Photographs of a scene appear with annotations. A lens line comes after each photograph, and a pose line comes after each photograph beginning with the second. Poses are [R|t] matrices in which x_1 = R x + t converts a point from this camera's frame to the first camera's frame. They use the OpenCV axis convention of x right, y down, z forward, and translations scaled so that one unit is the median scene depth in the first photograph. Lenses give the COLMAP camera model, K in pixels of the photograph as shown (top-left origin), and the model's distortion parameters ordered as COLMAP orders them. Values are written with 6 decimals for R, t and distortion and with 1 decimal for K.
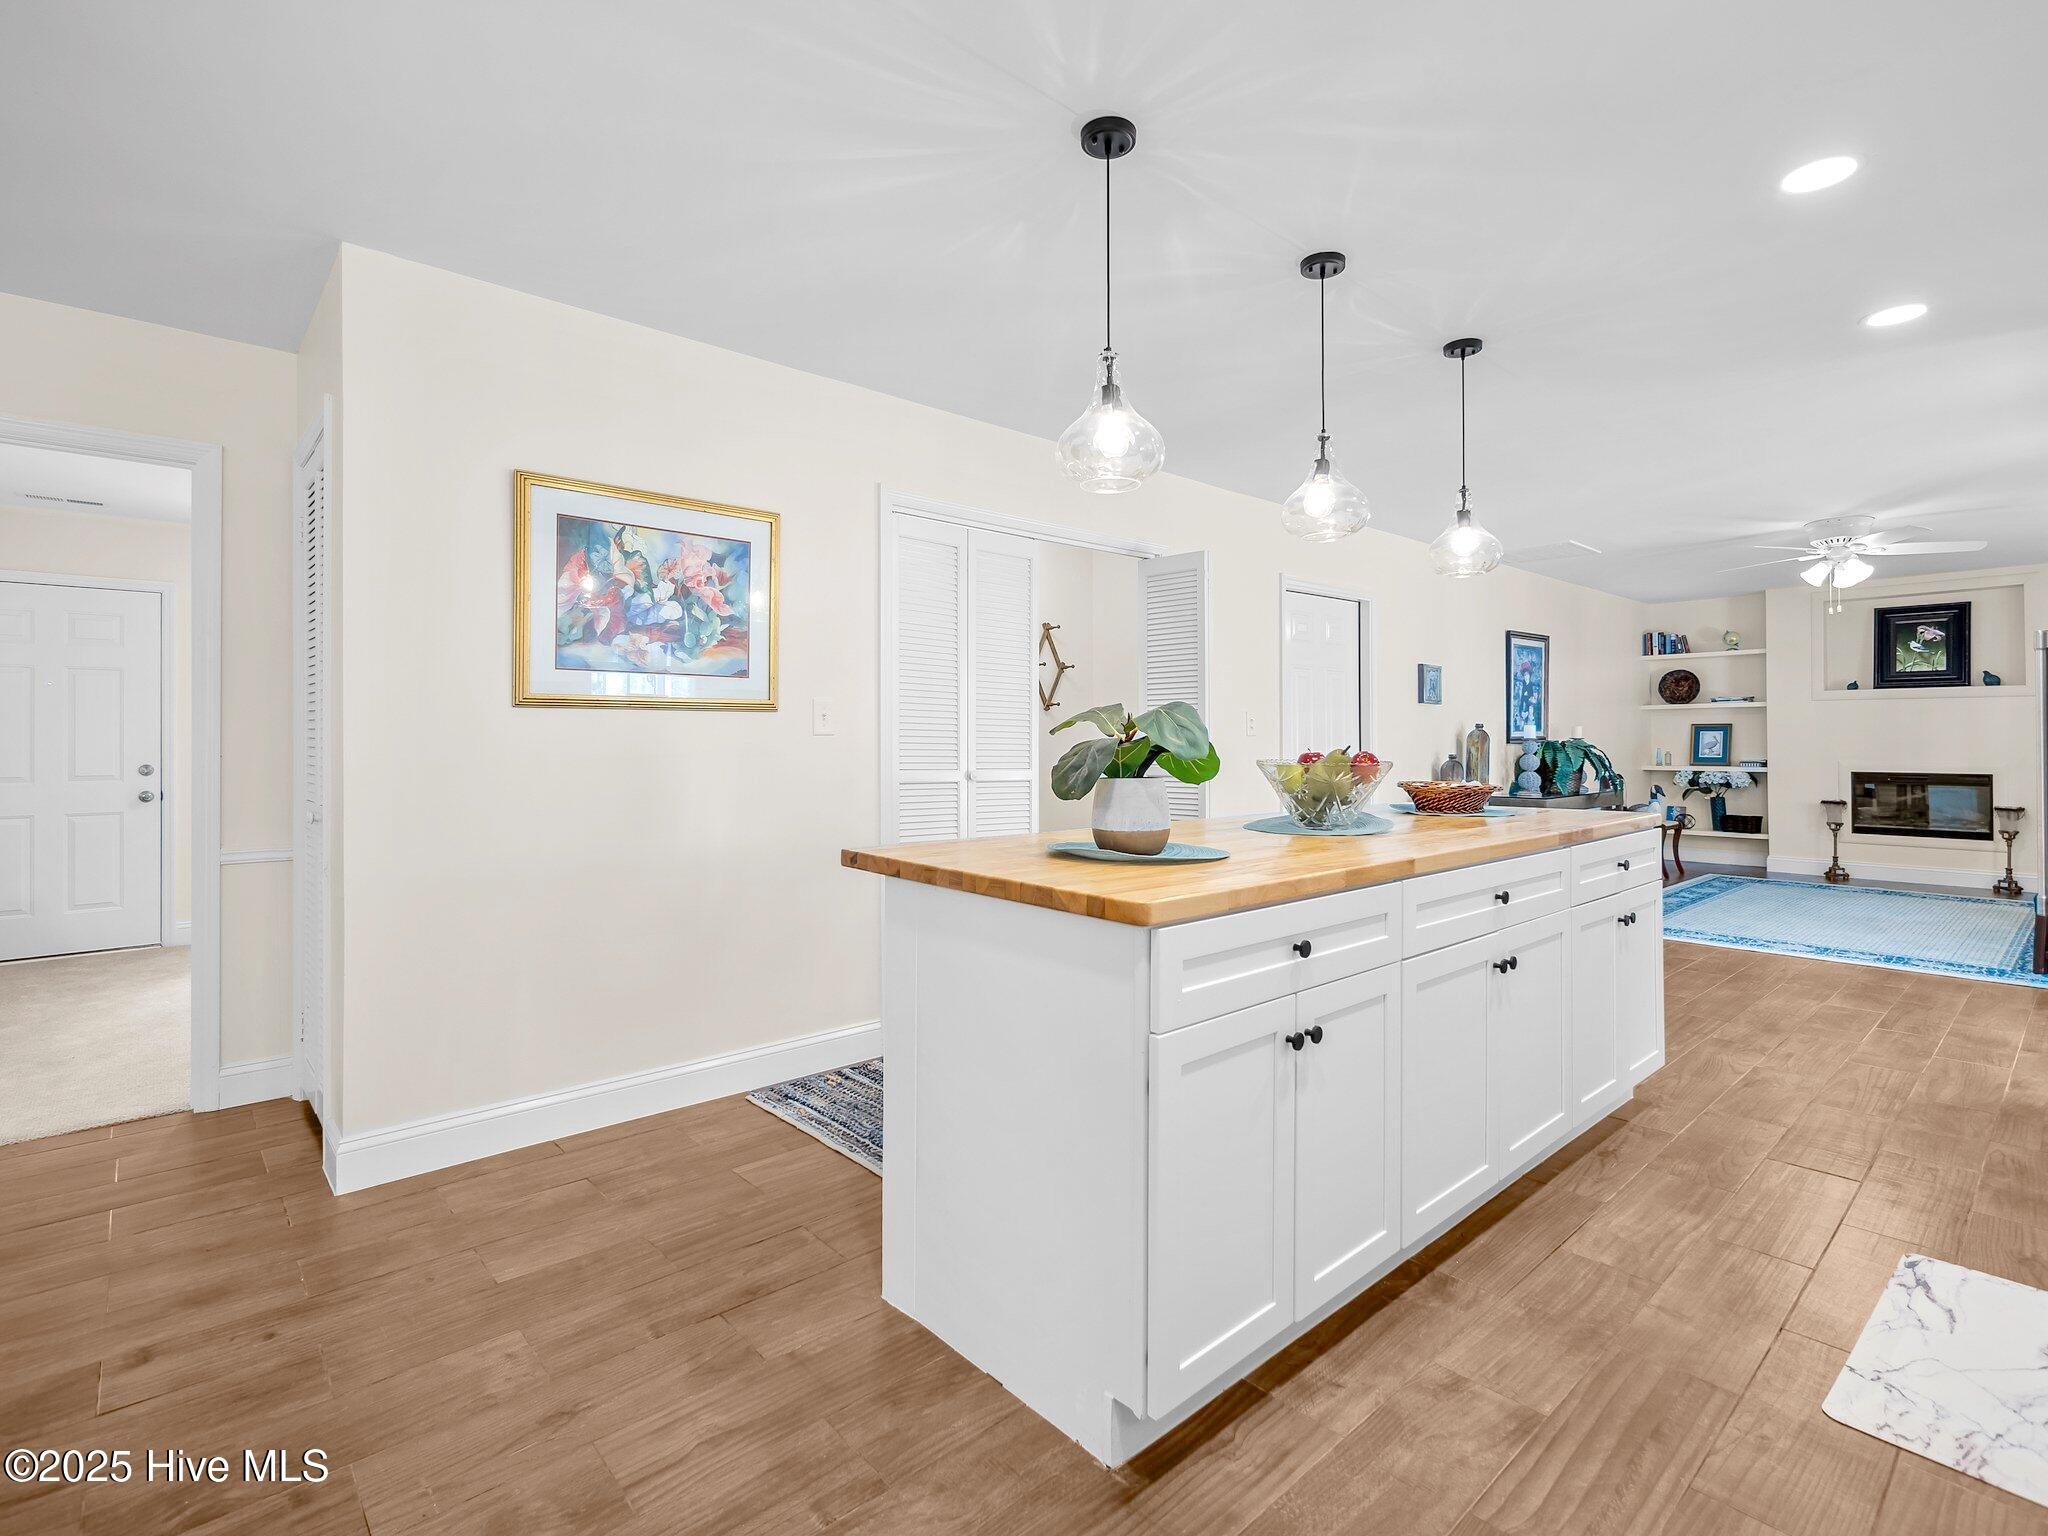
lens RADIAL K [[973.1, 0, 1029.0], [0, 973.1, 748.2], [0, 0, 1]] dist [0.002474, -0.000068]
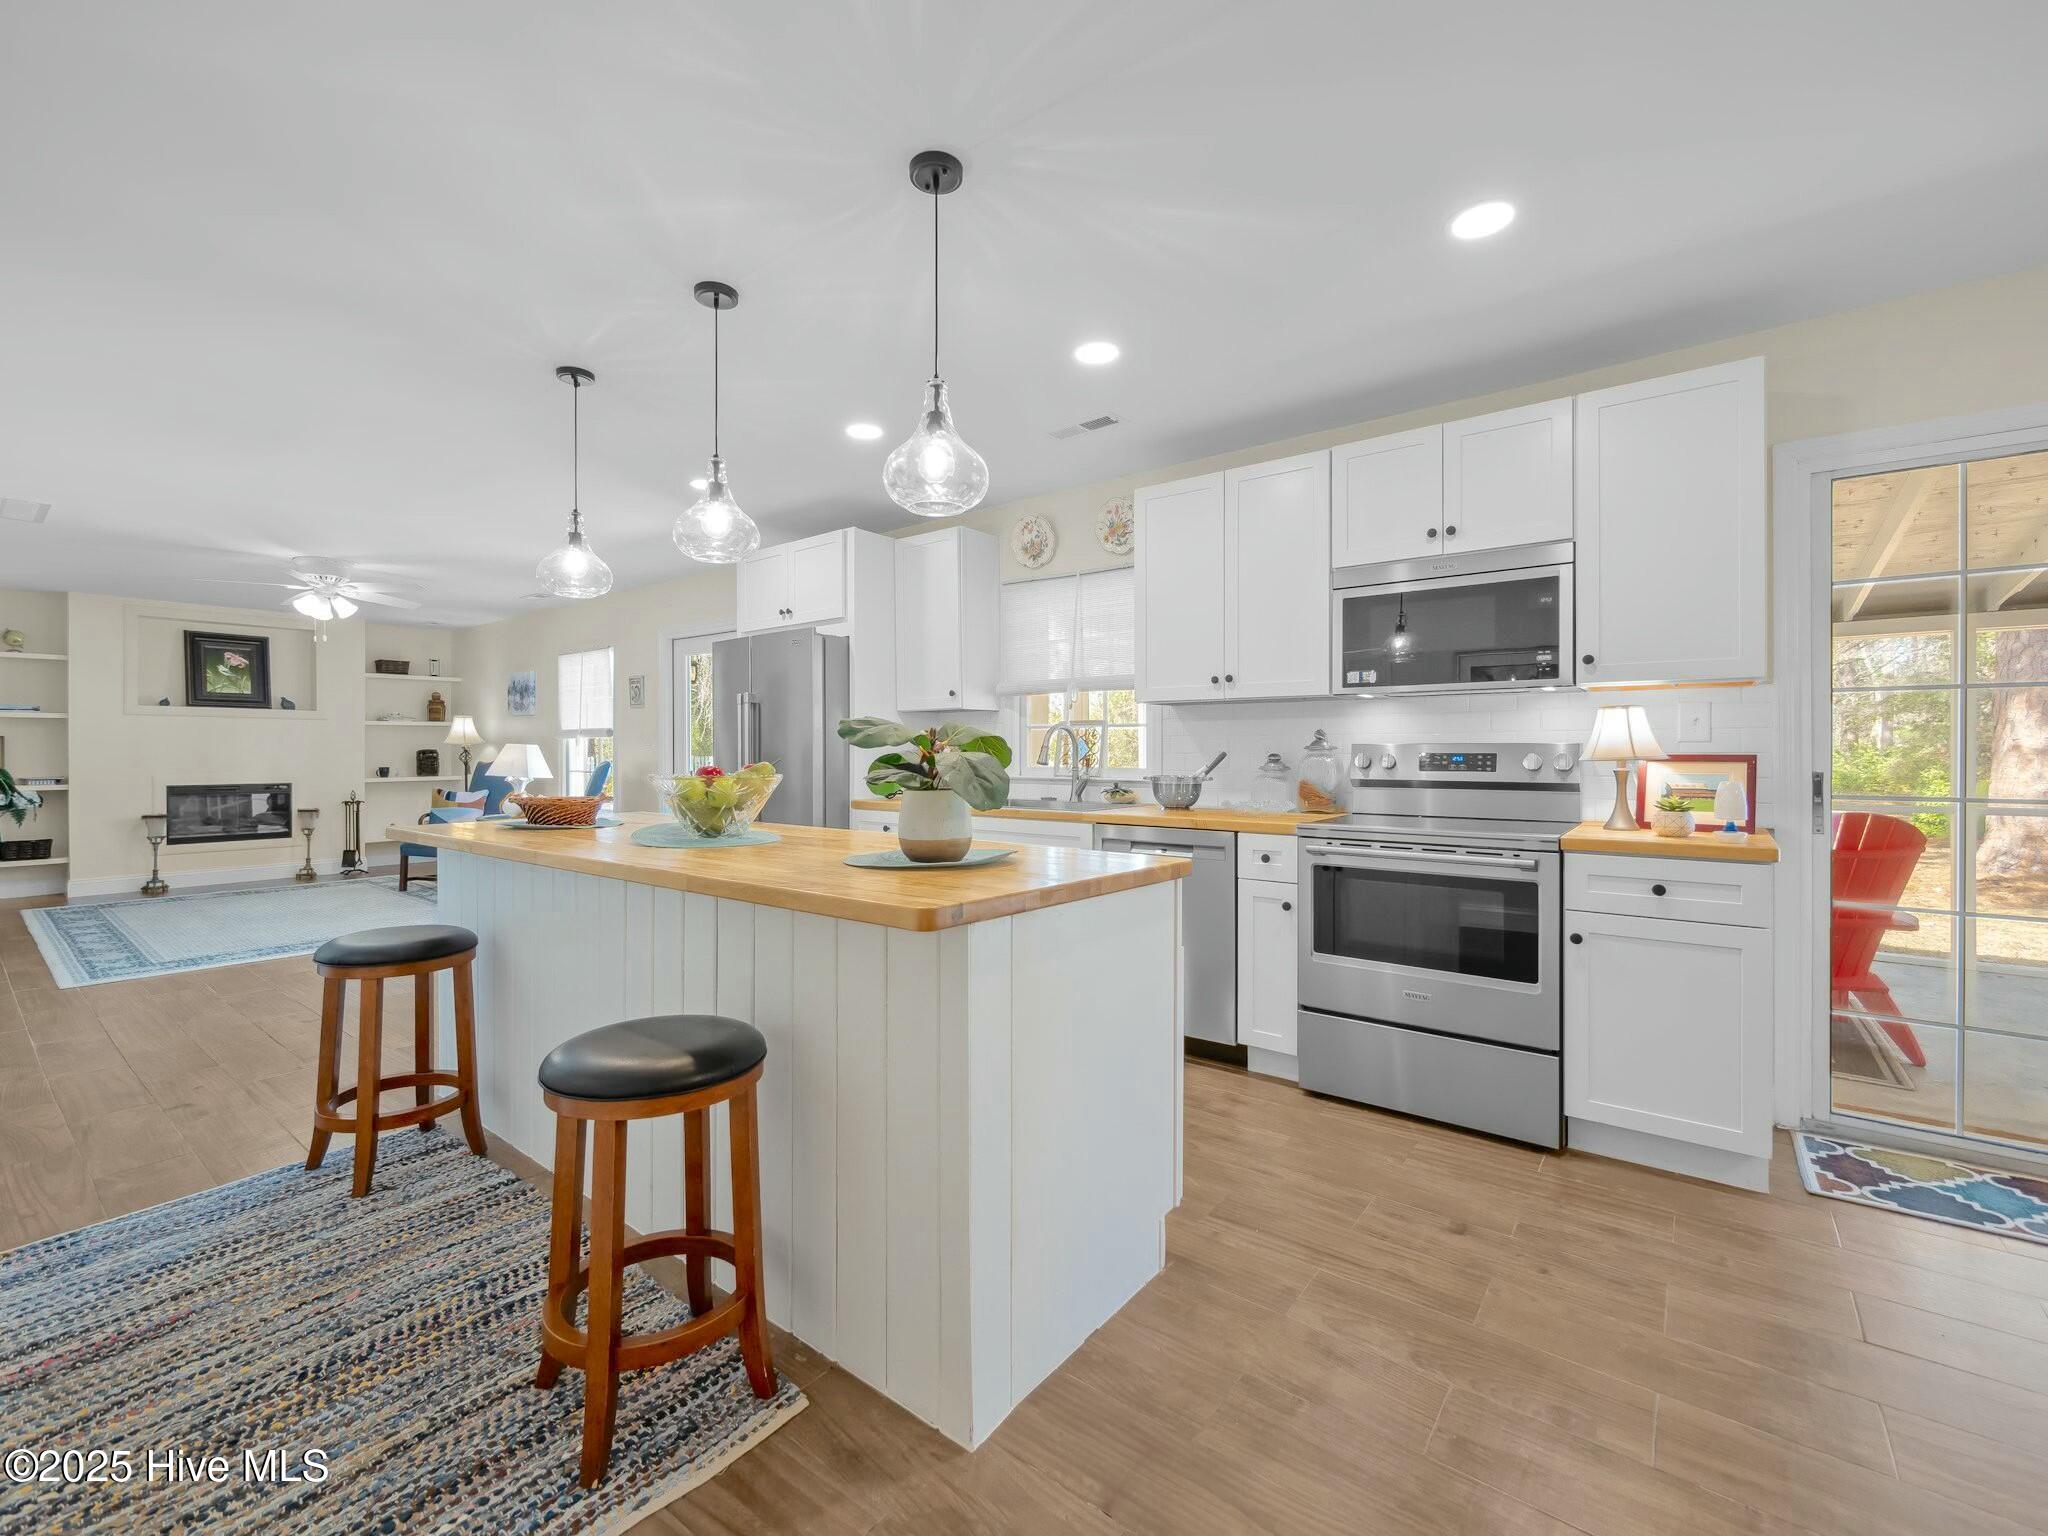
lens RADIAL K [[870.5, 0, 1022.3], [0, 870.5, 757.8], [0, 0, 1]] dist [-0.006626, 0.000467]
pose [[-0.189574, -0.002737, 0.981863, -0.233790], [0.007877, 0.999960, 0.004308, -0.002145], [-0.981835, 0.008551, -0.189545, 0.300207]]
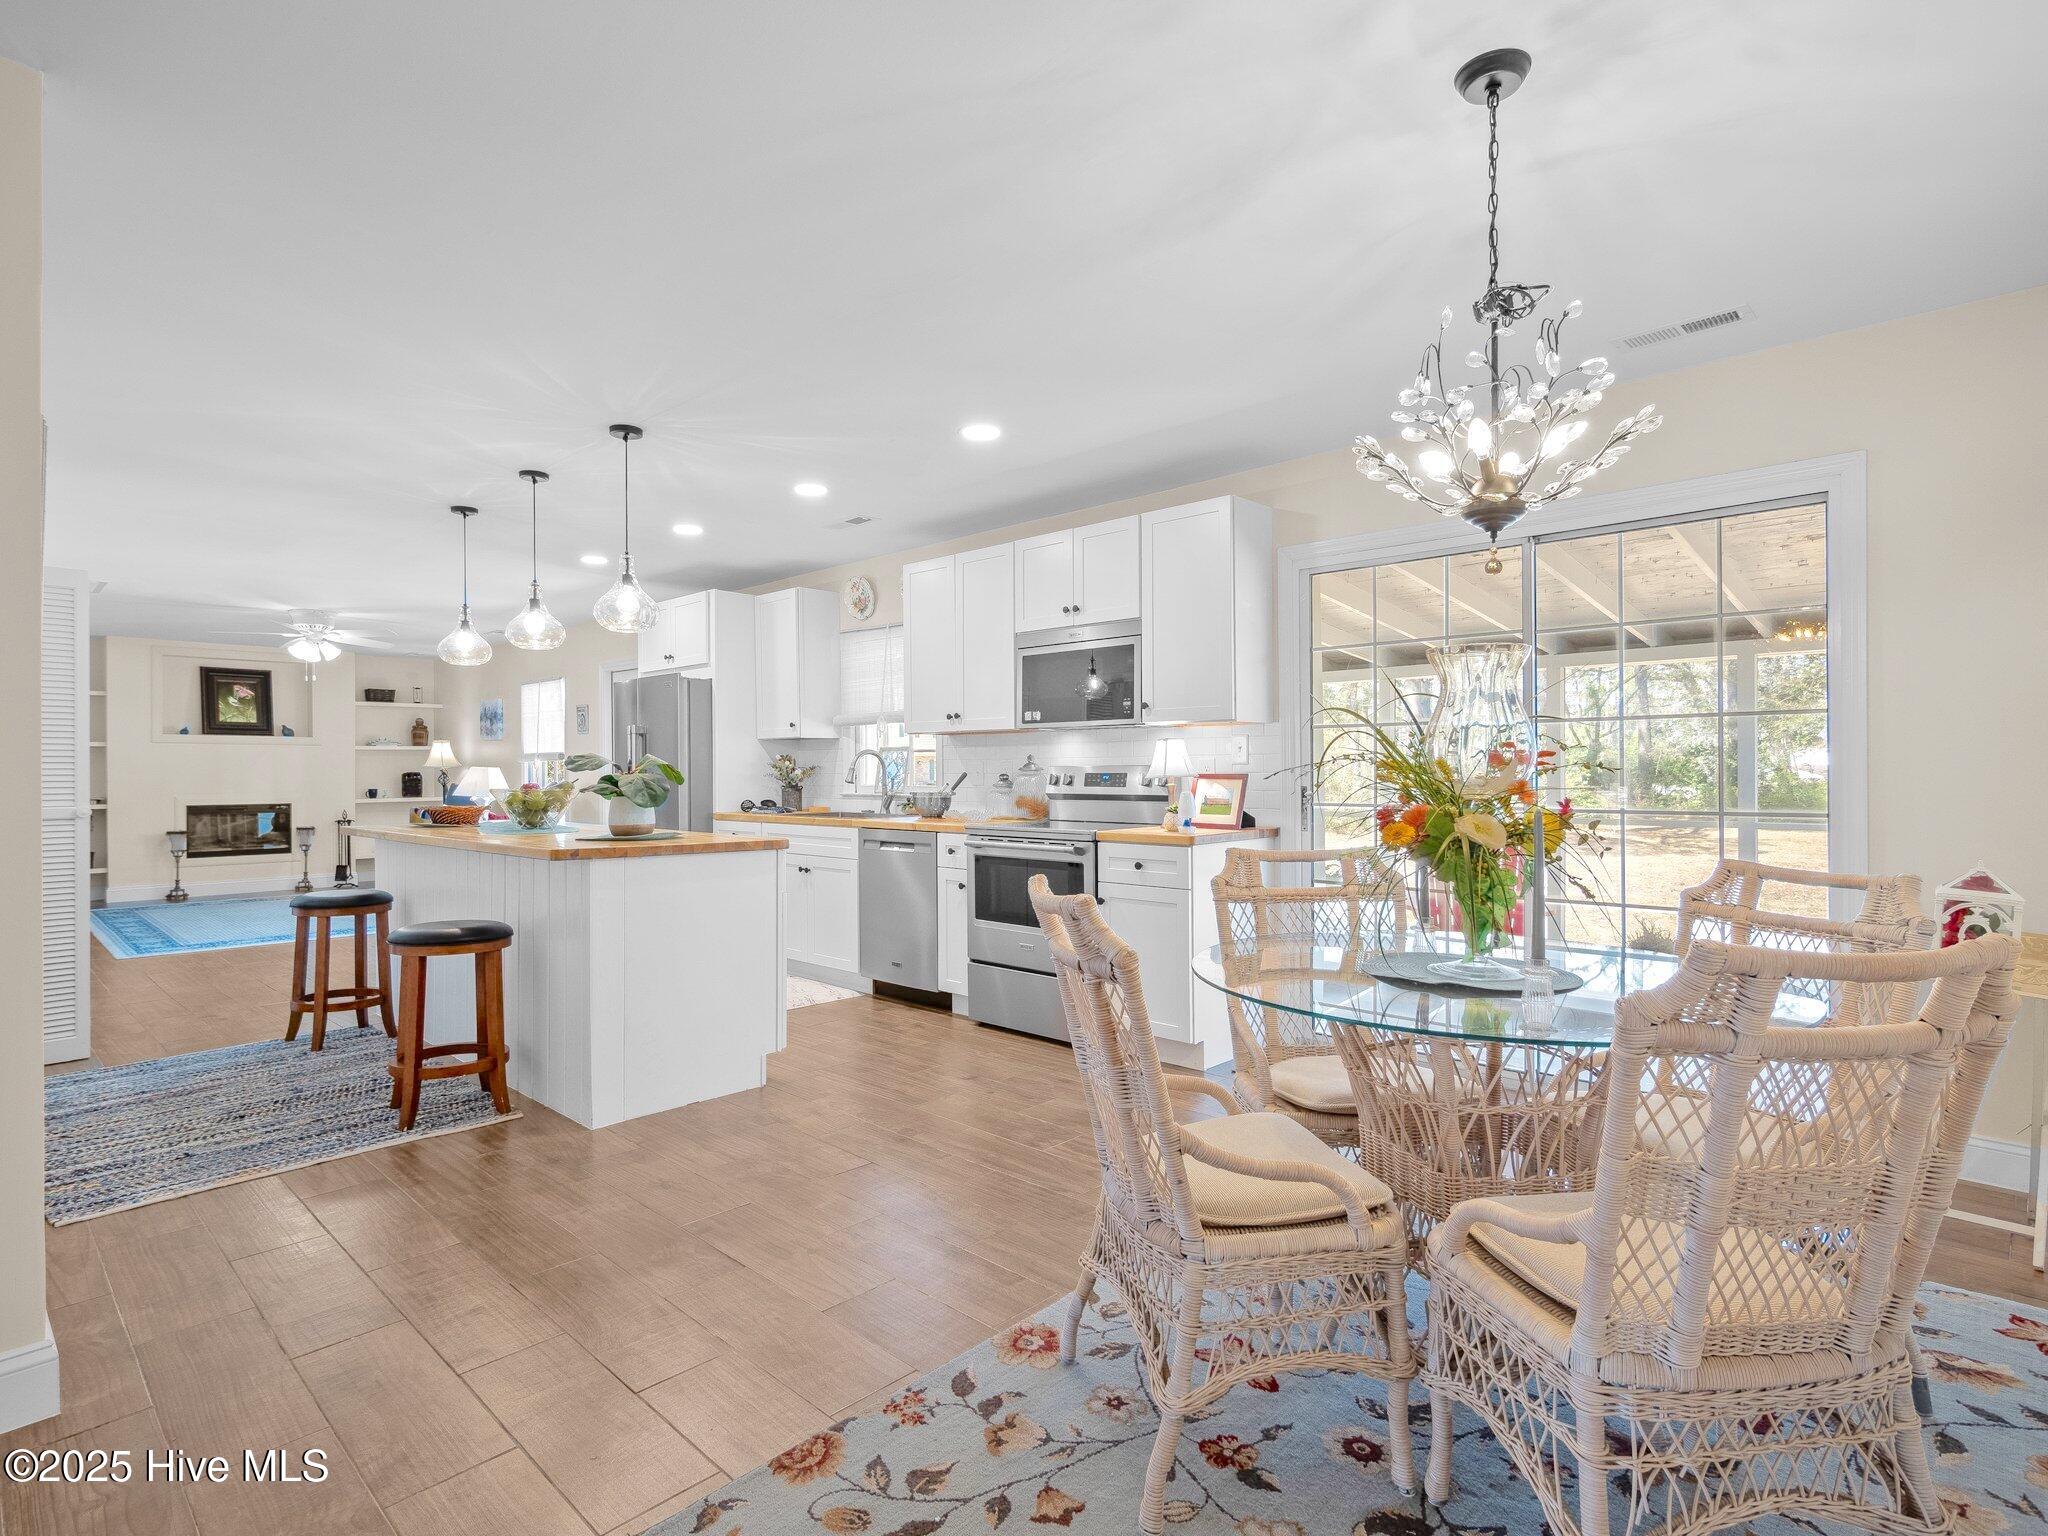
lens RADIAL K [[1061.1, 0, 1034.3], [0, 1061.1, 778.7], [0, 0, 1]] dist [0.002185, -0.000903]
pose [[-0.093284, -0.001109, 0.995639, -0.526813], [0.010764, 0.999940, 0.002122, 0.000832], [-0.995581, 0.010915, -0.093266, 0.122307]]
